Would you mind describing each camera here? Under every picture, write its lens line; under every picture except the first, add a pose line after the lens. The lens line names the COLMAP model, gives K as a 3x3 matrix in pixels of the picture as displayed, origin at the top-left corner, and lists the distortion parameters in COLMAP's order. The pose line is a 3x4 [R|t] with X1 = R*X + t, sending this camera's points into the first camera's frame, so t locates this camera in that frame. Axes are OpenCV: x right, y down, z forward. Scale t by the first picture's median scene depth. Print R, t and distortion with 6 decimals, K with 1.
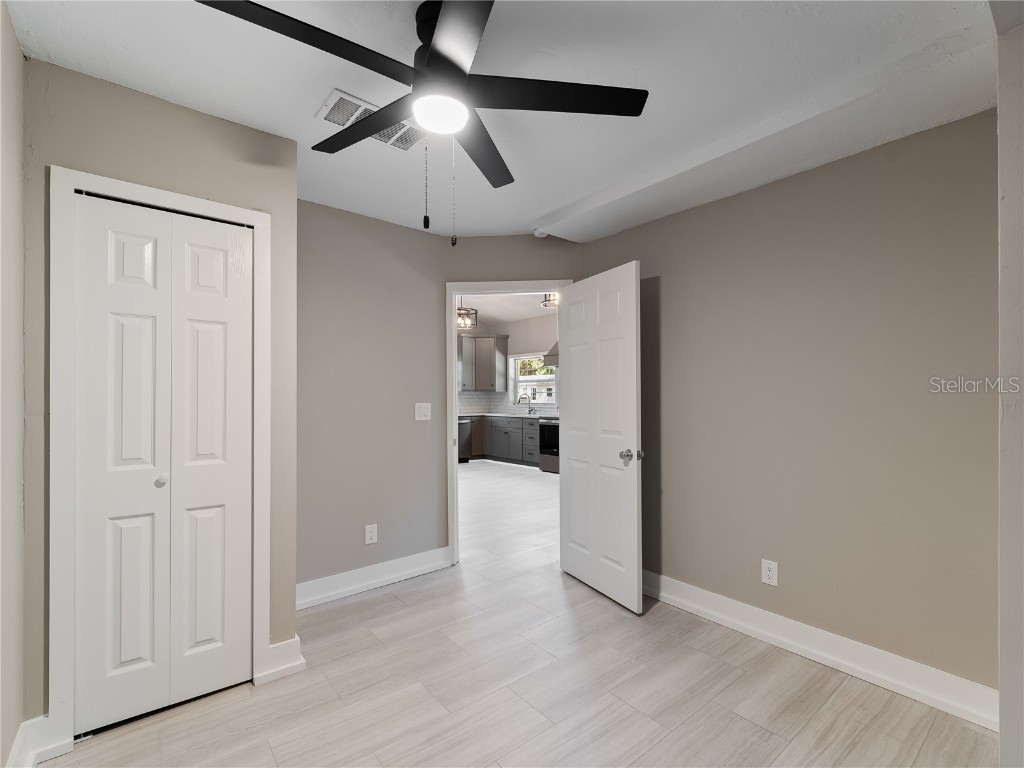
lens RADIAL K [[469.2, 0, 516.0], [0, 469.2, 396.5], [0, 0, 1]] dist [-0.002967, -0.000418]
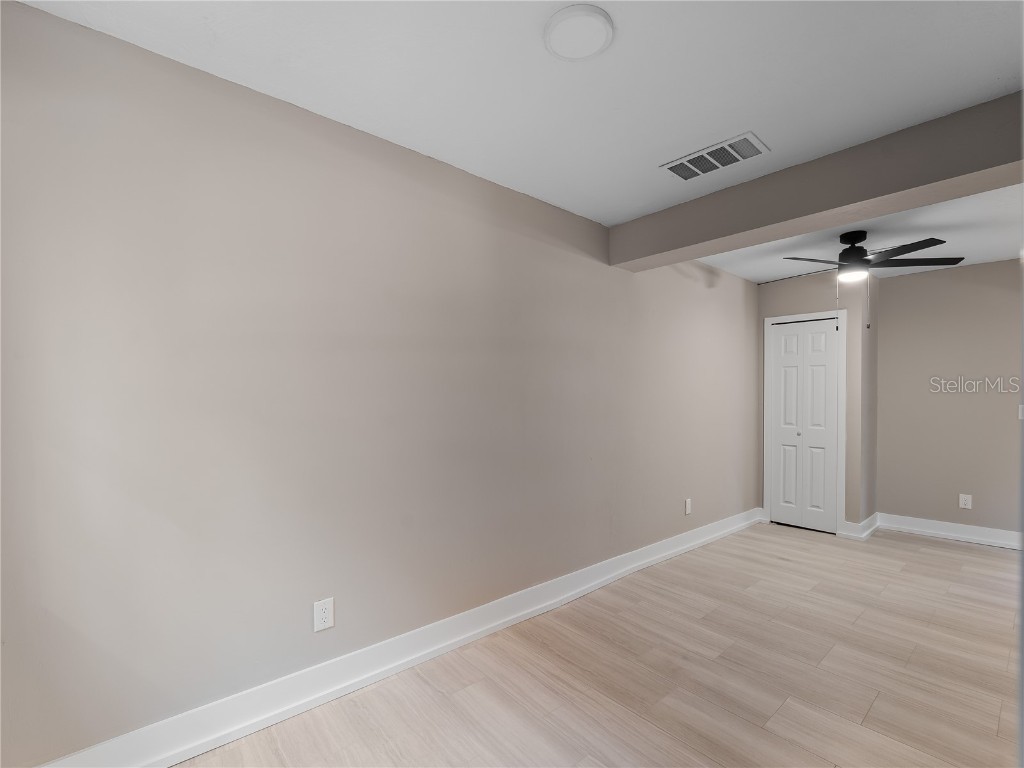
lens RADIAL K [[469.2, 0, 505.0], [0, 469.2, 391.7], [0, 0, 1]] dist [-0.002967, -0.000418]
pose [[0.020319, -0.003526, -0.999787, 1.516336], [-0.003198, 0.999988, -0.003591, -0.020490], [0.999788, 0.003271, 0.020307, -0.535483]]
